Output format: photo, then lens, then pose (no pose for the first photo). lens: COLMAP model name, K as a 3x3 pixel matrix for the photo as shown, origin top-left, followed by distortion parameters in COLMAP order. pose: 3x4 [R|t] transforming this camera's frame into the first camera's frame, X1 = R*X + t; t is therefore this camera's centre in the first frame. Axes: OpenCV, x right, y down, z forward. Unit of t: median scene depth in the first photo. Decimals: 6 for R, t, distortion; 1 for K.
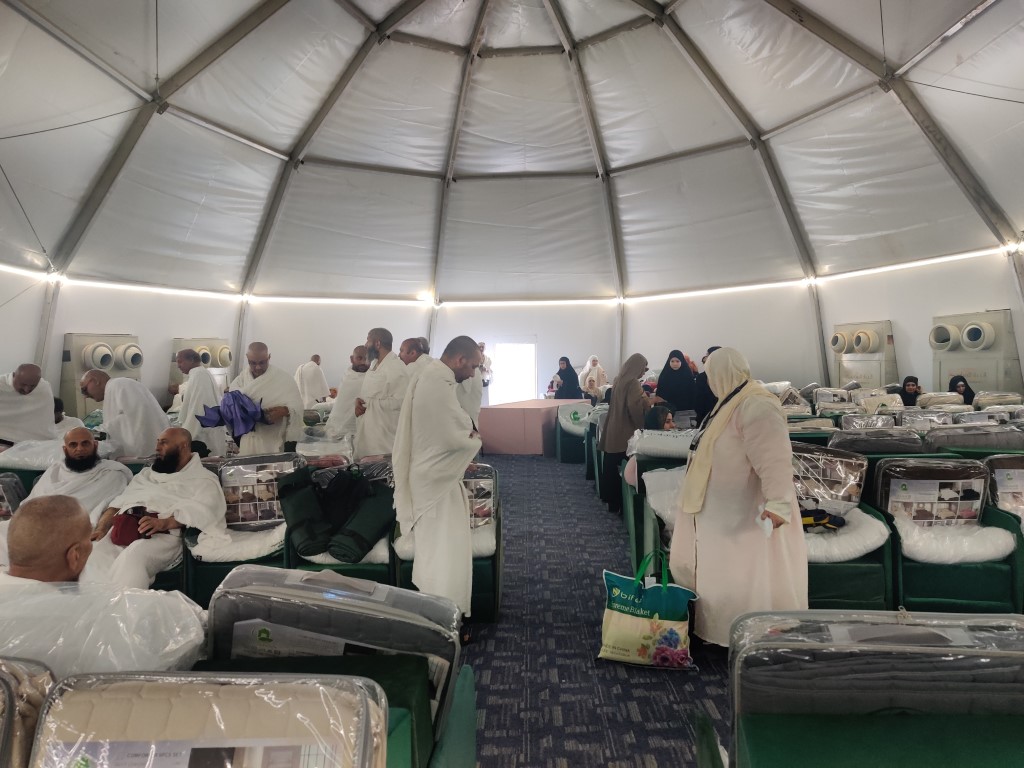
lens RADIAL K [[755.8, 0, 512.0], [0, 755.8, 384.0], [0, 0, 1]] dist [0.005565, 0.001538]
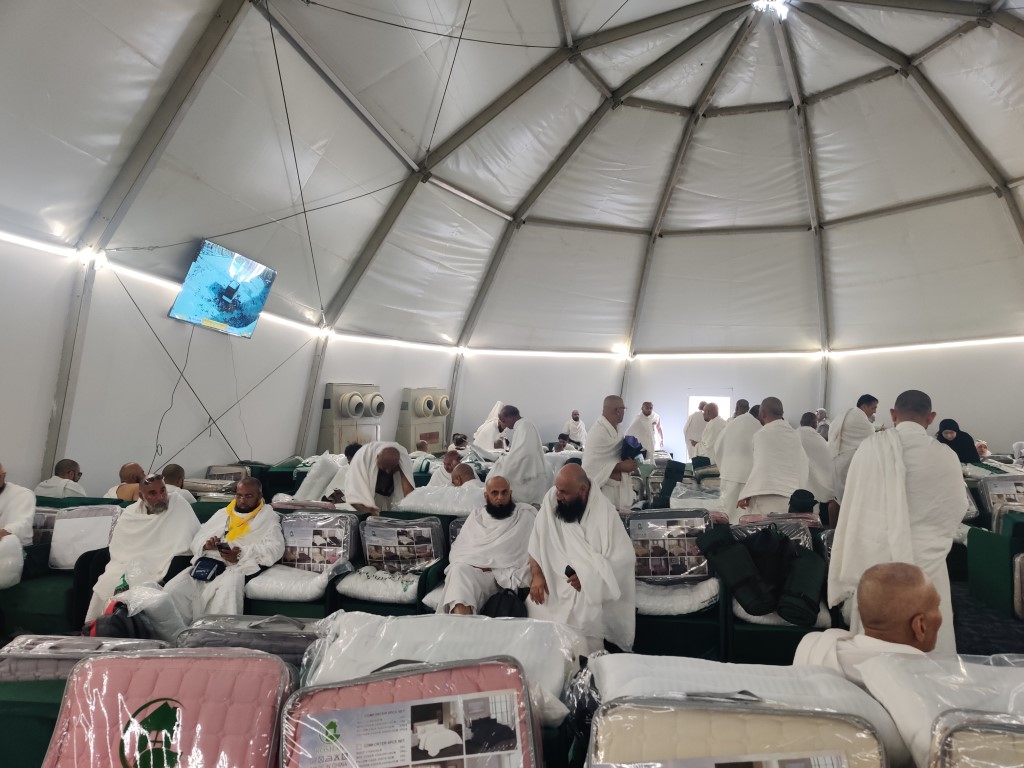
lens RADIAL K [[744.1, 0, 510.4], [0, 744.1, 392.3], [0, 0, 1]] dist [-0.005749, 0.000515]
pose [[0.985187, 0.013478, -0.170952, -0.119974], [-0.022832, 0.998340, -0.052872, -0.001912], [0.169956, 0.055992, 0.983860, -0.008891]]
